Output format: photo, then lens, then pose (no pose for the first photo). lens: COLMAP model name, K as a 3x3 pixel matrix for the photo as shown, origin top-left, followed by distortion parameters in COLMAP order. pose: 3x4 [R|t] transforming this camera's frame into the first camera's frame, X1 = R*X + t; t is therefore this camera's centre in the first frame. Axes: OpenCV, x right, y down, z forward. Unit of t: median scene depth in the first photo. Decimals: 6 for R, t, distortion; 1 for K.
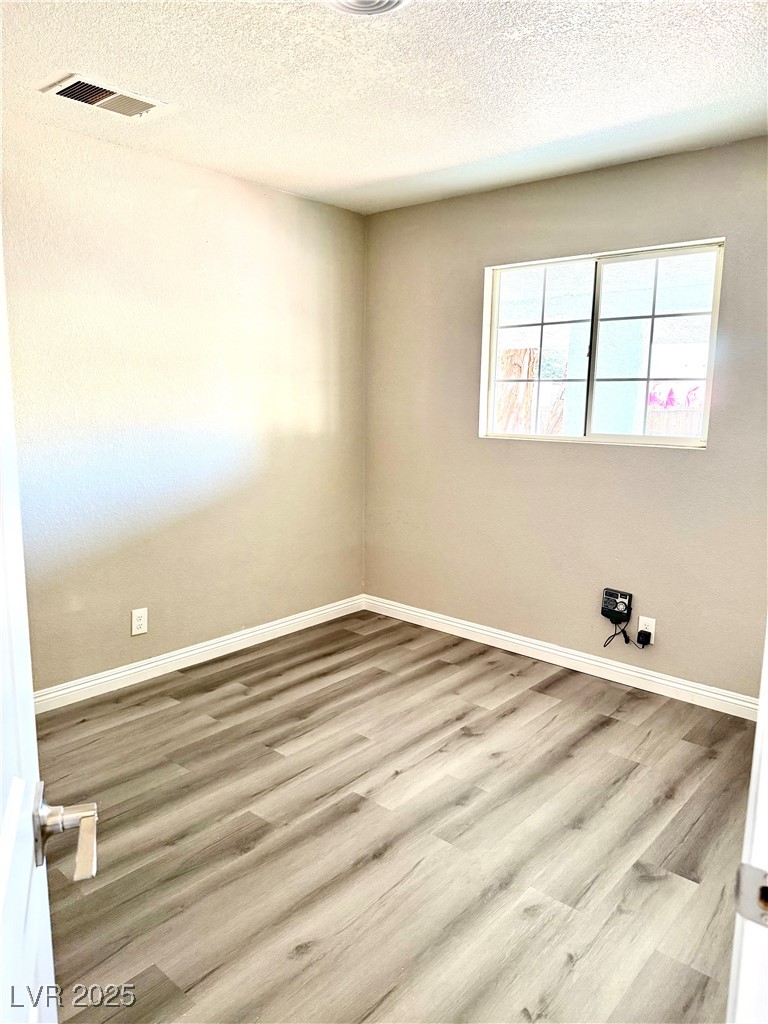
lens RADIAL K [[720.3, 0, 384.0], [0, 720.3, 512.0], [0, 0, 1]] dist [0.095624, -0.142445]
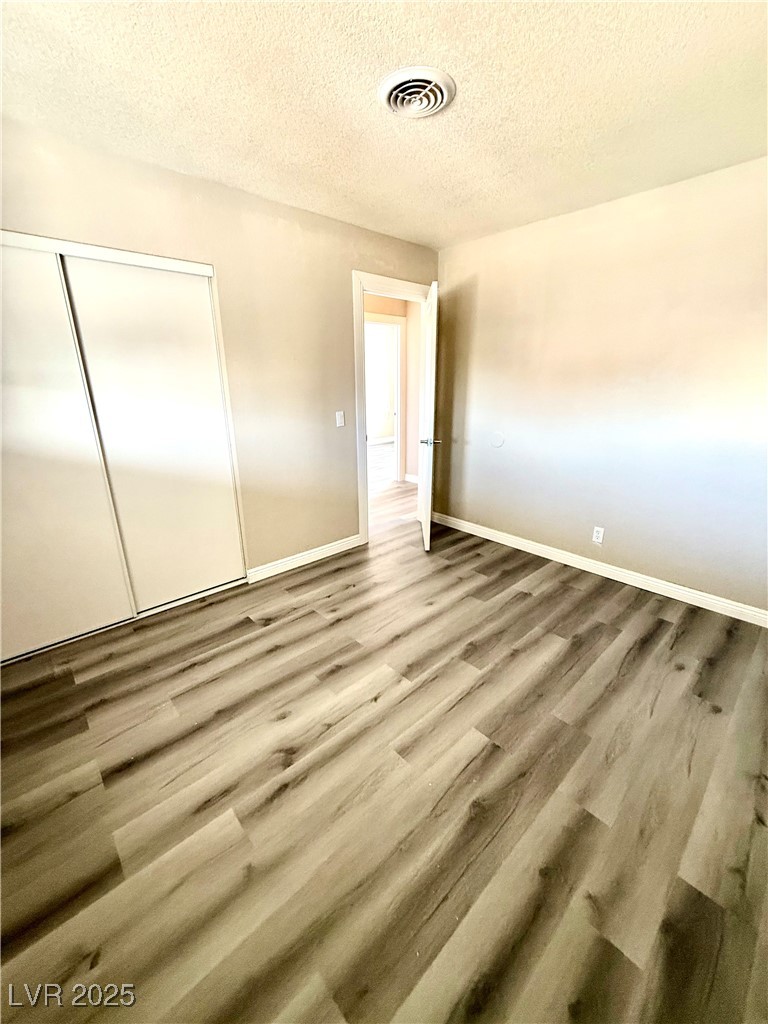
lens RADIAL K [[410.8, 0, 384.0], [0, 410.8, 512.0], [0, 0, 1]] dist [0.002948, 0.000565]
pose [[-0.995275, -0.039242, 0.088814, -0.039409], [0.005881, 0.888650, 0.458548, -0.207093], [-0.096918, 0.456903, -0.884221, 1.263011]]
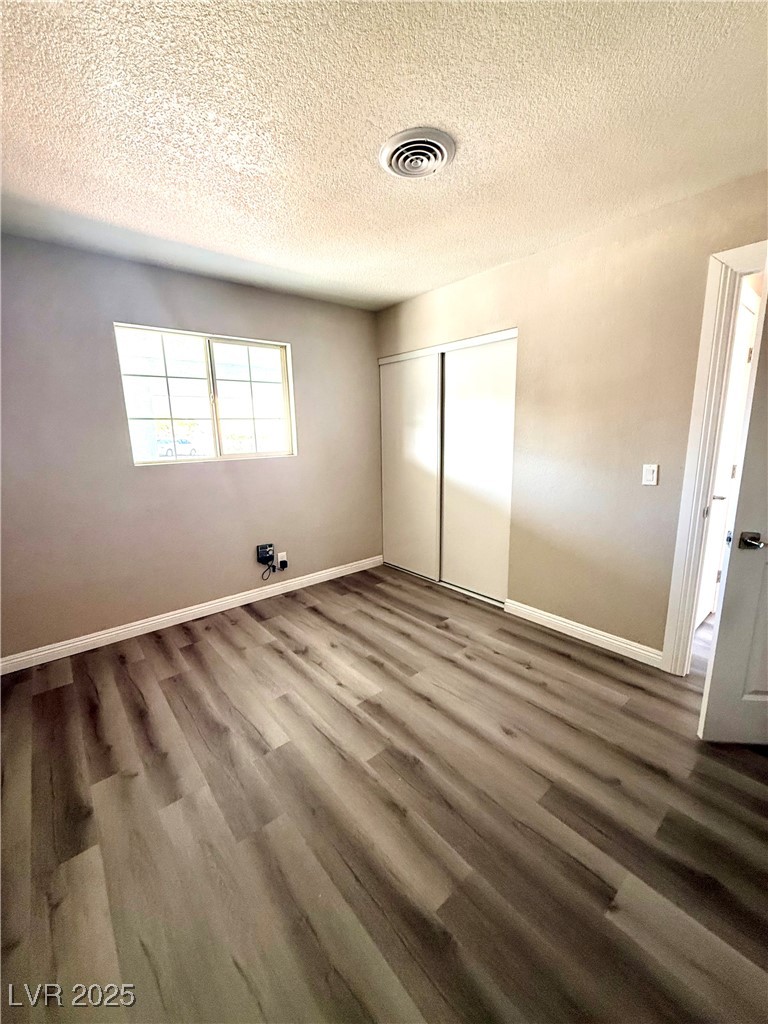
lens RADIAL K [[410.8, 0, 384.0], [0, 410.8, 512.0], [0, 0, 1]] dist [0.002948, 0.000565]
pose [[0.148174, -0.216355, 0.965005, -0.603980], [0.183916, 0.964783, 0.188066, -0.105079], [-0.971710, 0.149613, 0.182747, 0.607541]]
